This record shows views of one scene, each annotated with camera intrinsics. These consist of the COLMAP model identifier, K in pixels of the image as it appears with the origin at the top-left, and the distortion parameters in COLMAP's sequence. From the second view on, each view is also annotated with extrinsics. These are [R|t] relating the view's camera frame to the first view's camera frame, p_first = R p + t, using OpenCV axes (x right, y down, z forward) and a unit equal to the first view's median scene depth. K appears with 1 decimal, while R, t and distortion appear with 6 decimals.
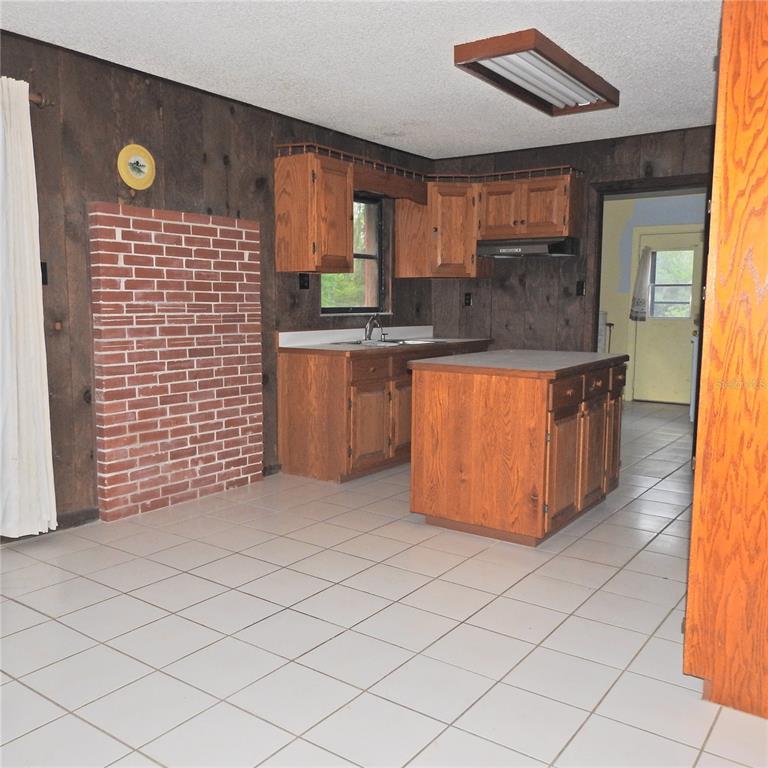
lens RADIAL K [[734.4, 0, 384.3], [0, 734.4, 383.0], [0, 0, 1]] dist [0.000340, 0.000000]
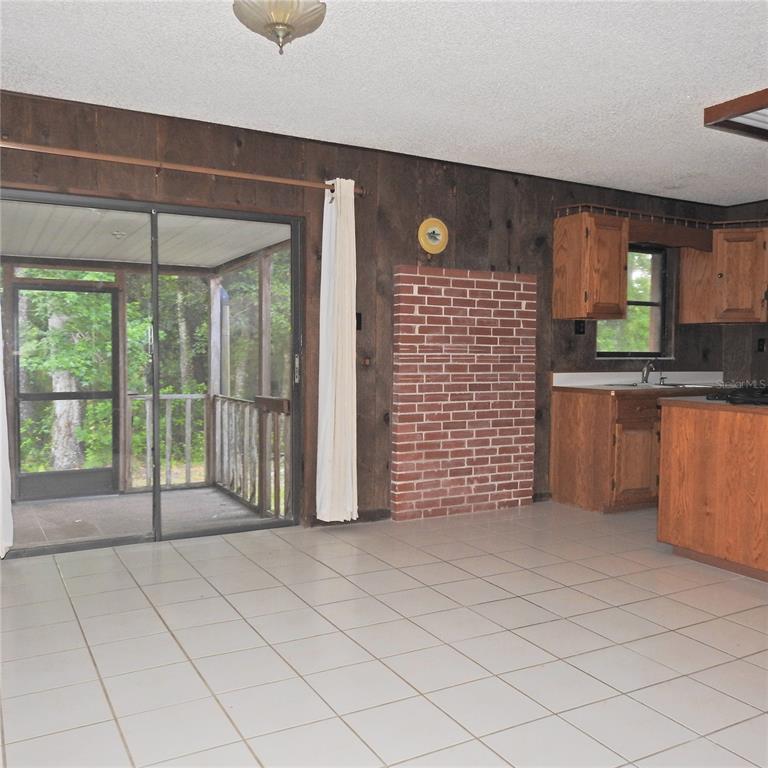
lens RADIAL K [[734.4, 0, 383.7], [0, 734.4, 384.0], [0, 0, 1]] dist [0.000340, 0.000000]
pose [[0.903539, 0.022661, -0.427905, 0.116903], [-0.052460, 0.996939, -0.057975, 0.030044], [0.425282, 0.074831, 0.901962, -0.127624]]
